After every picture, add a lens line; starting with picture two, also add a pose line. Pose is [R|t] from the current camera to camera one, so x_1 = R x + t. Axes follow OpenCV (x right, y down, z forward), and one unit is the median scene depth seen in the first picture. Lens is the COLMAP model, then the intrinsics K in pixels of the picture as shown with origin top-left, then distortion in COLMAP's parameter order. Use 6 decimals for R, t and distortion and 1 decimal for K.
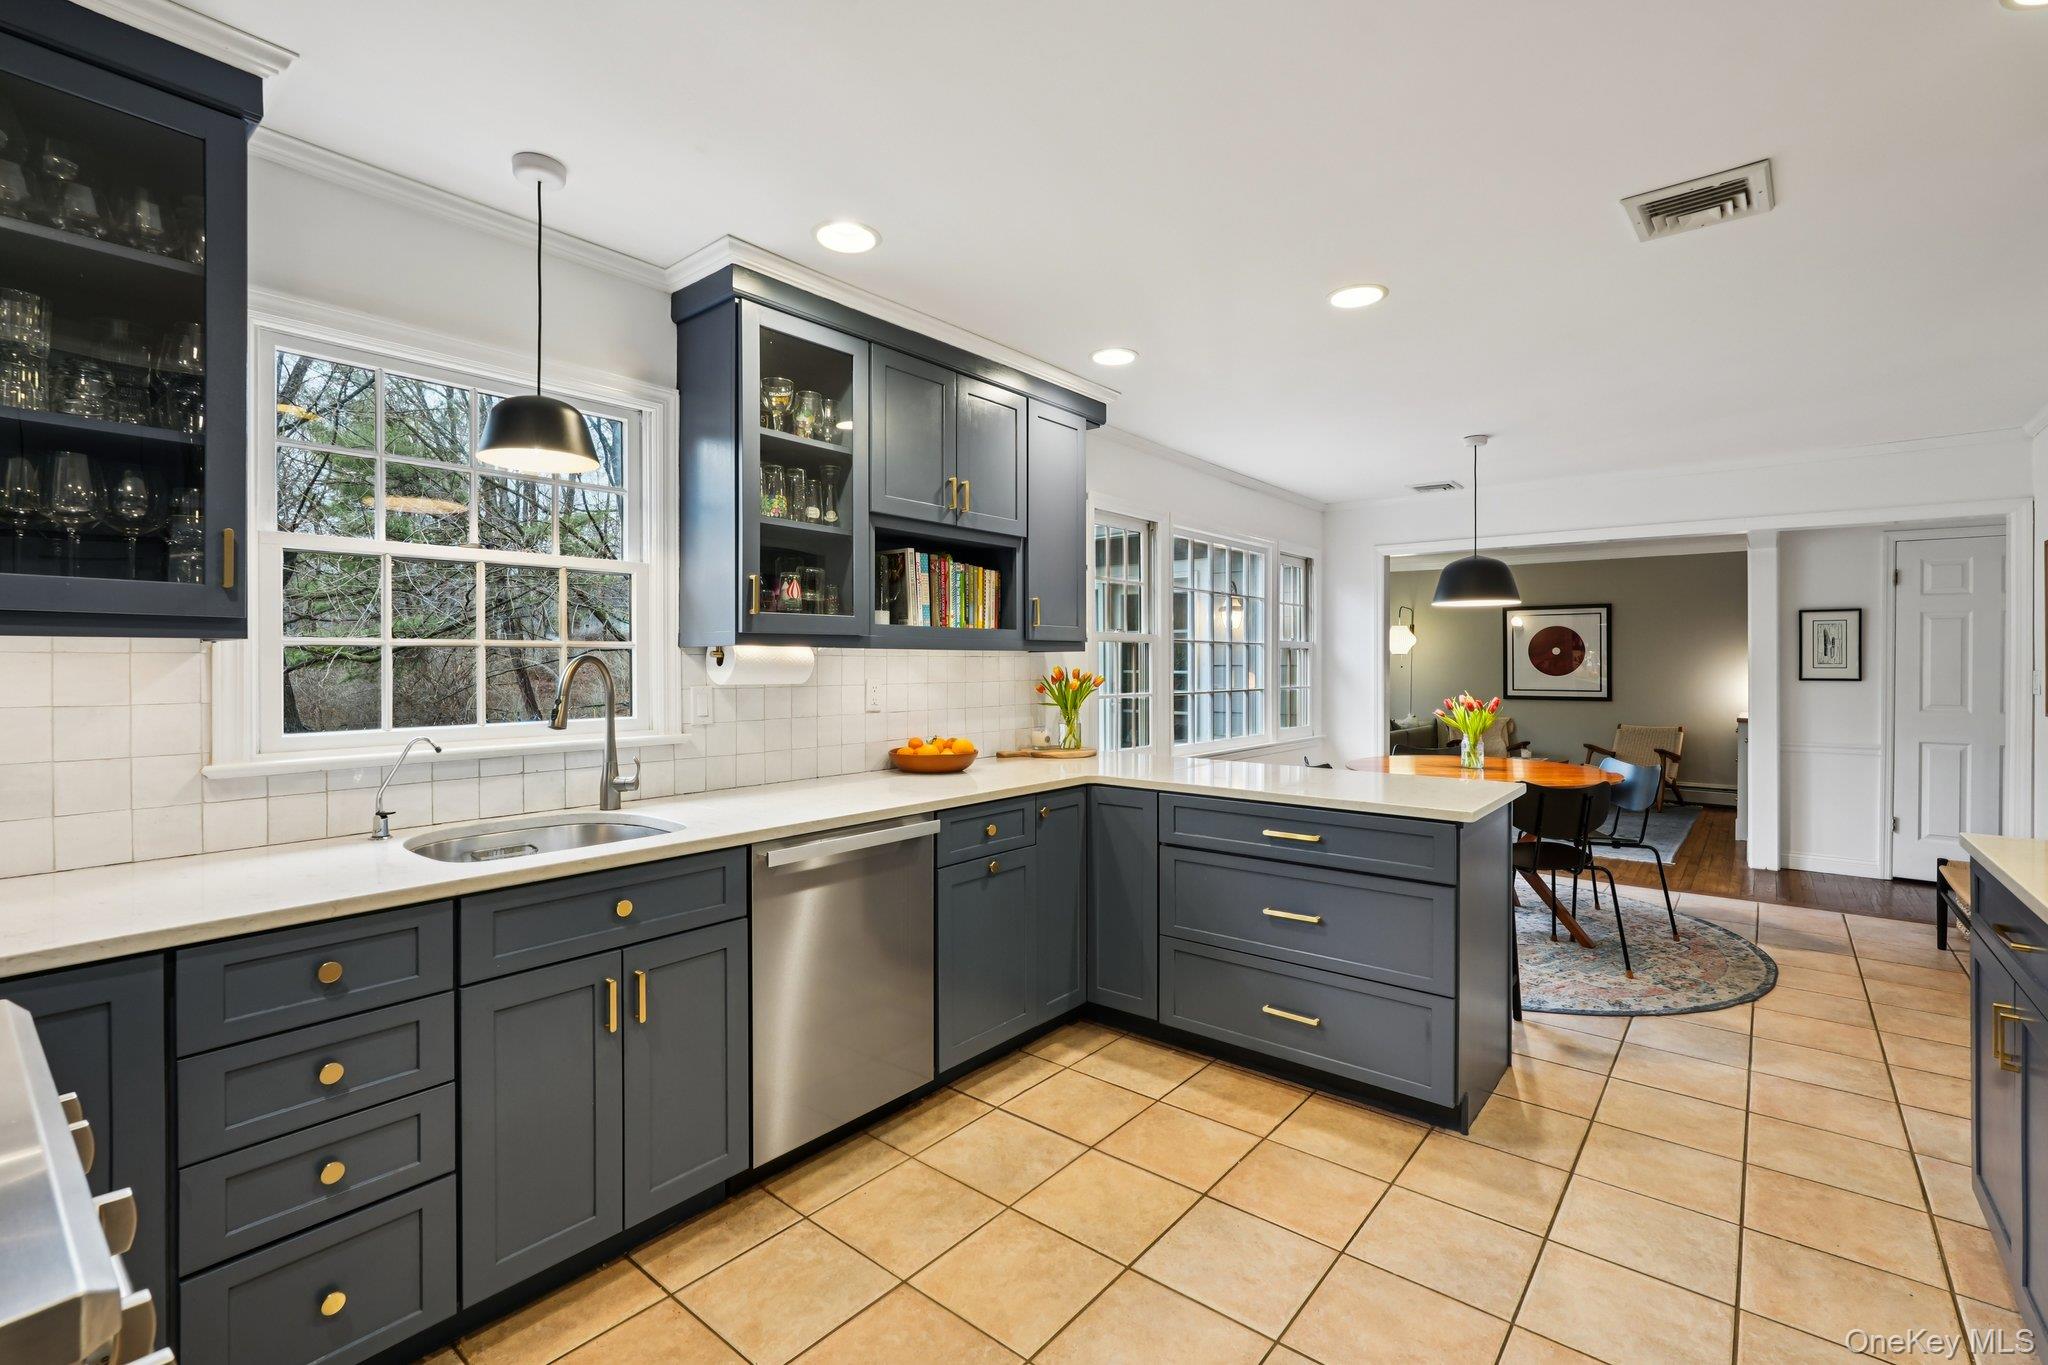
lens RADIAL K [[903.3, 0, 1020.5], [0, 903.3, 666.9], [0, 0, 1]] dist [-0.009969, 0.004118]
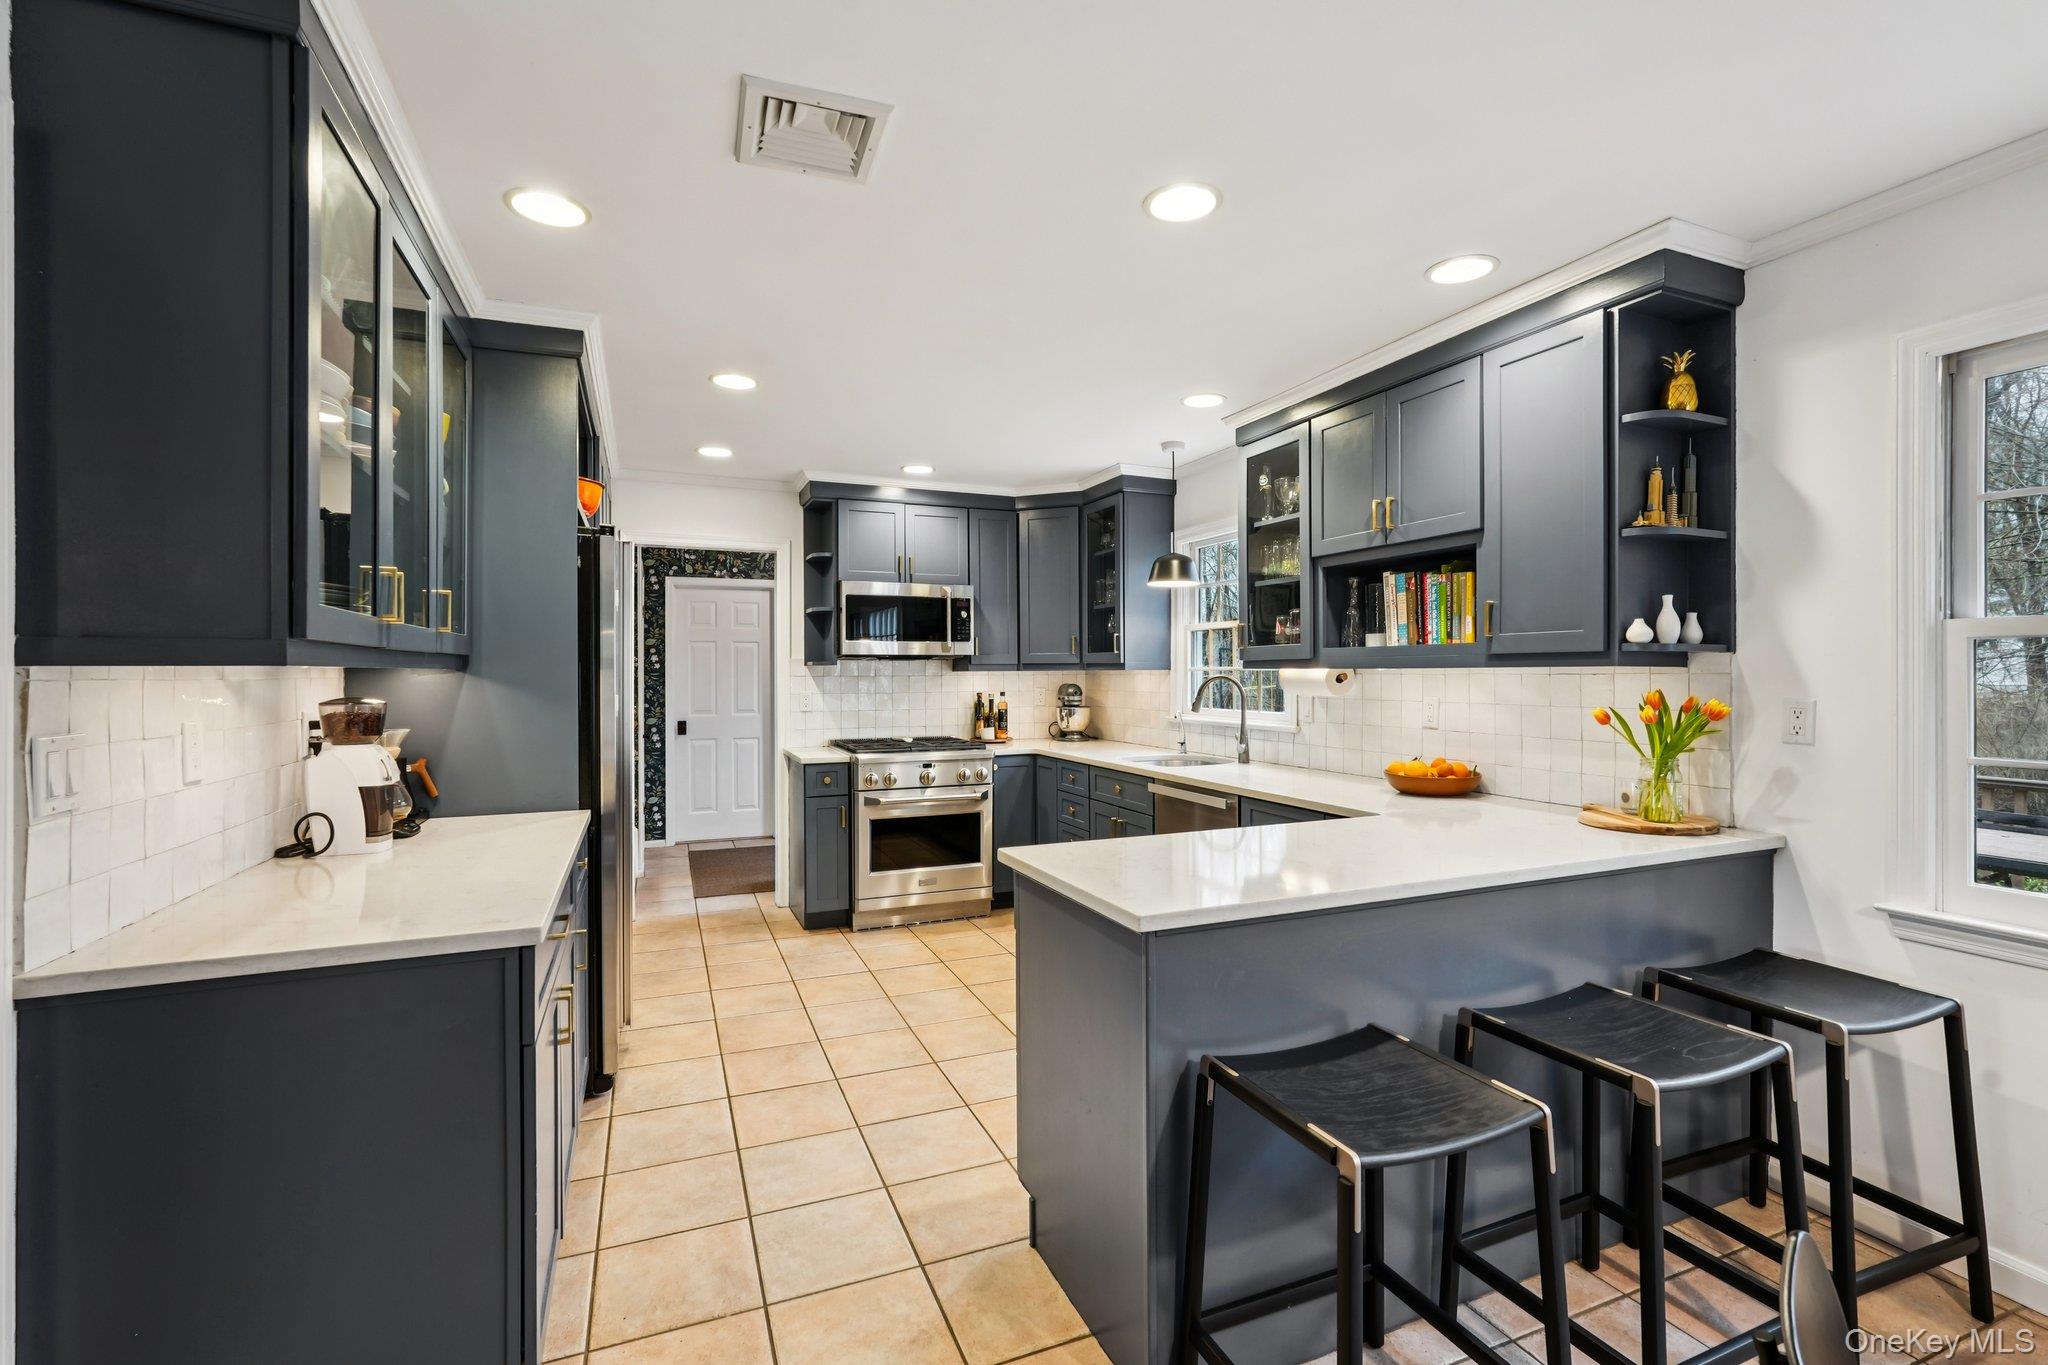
lens RADIAL K [[903.3, 0, 1023.5], [0, 903.3, 677.7], [0, 0, 1]] dist [-0.009969, 0.004118]
pose [[-0.466714, 0.004569, -0.884396, 0.970293], [-0.004216, 0.999964, 0.007391, -0.014219], [0.884398, 0.007178, -0.466678, 1.079718]]
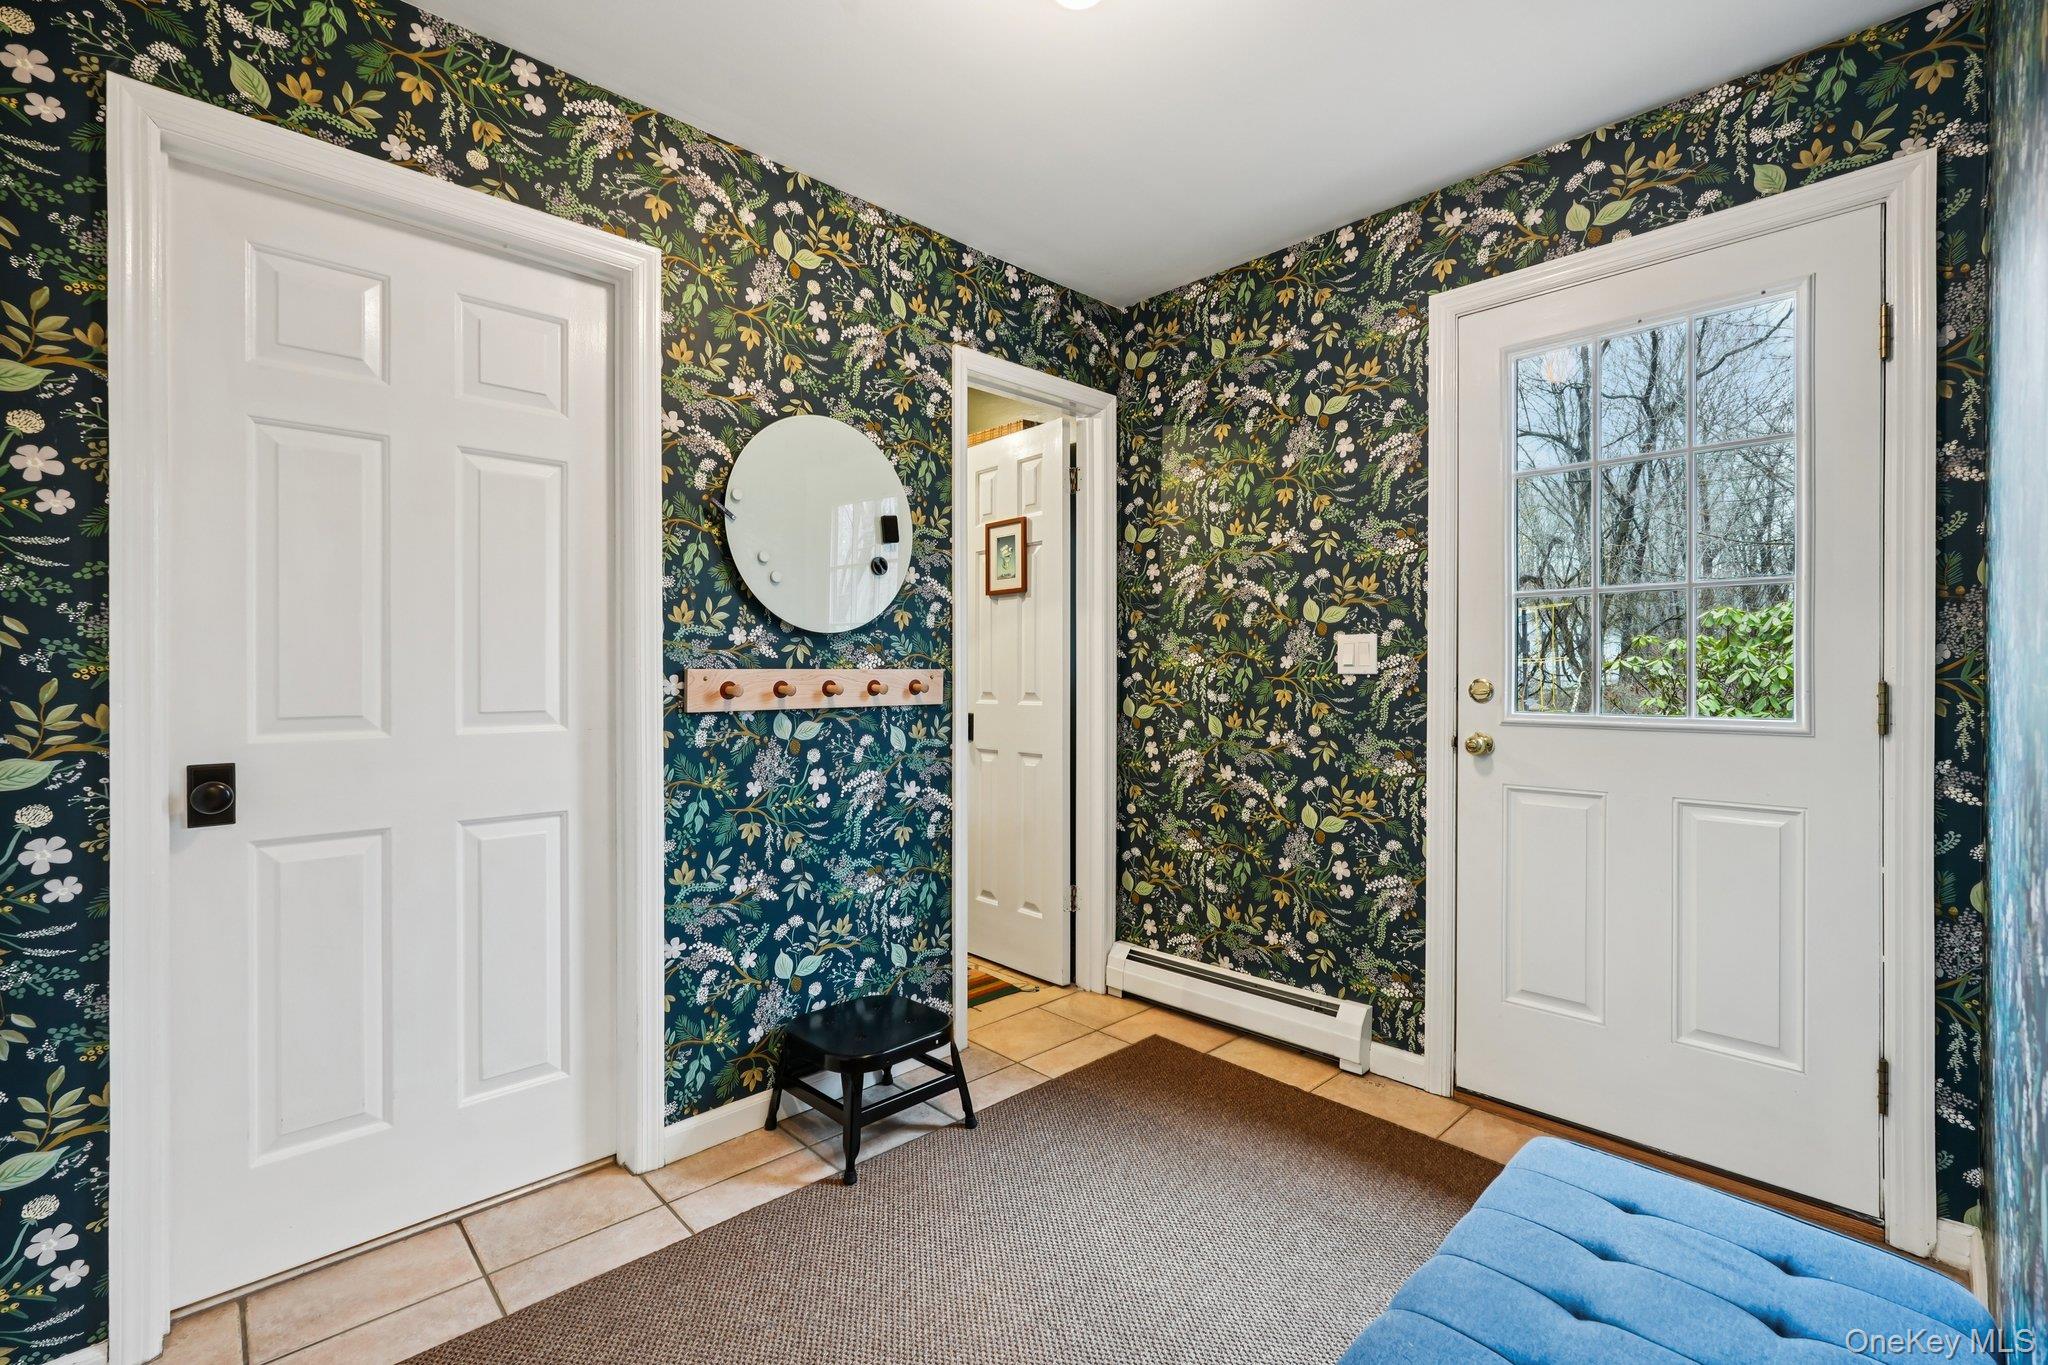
lens RADIAL K [[903.3, 0, 1035.1], [0, 903.3, 676.6], [0, 0, 1]] dist [-0.009969, 0.004118]
pose [[-0.109591, 0.009725, -0.993929, -0.170212], [-0.011235, 0.999876, 0.011022, 0.053857], [0.993913, 0.012375, -0.109468, -0.206346]]
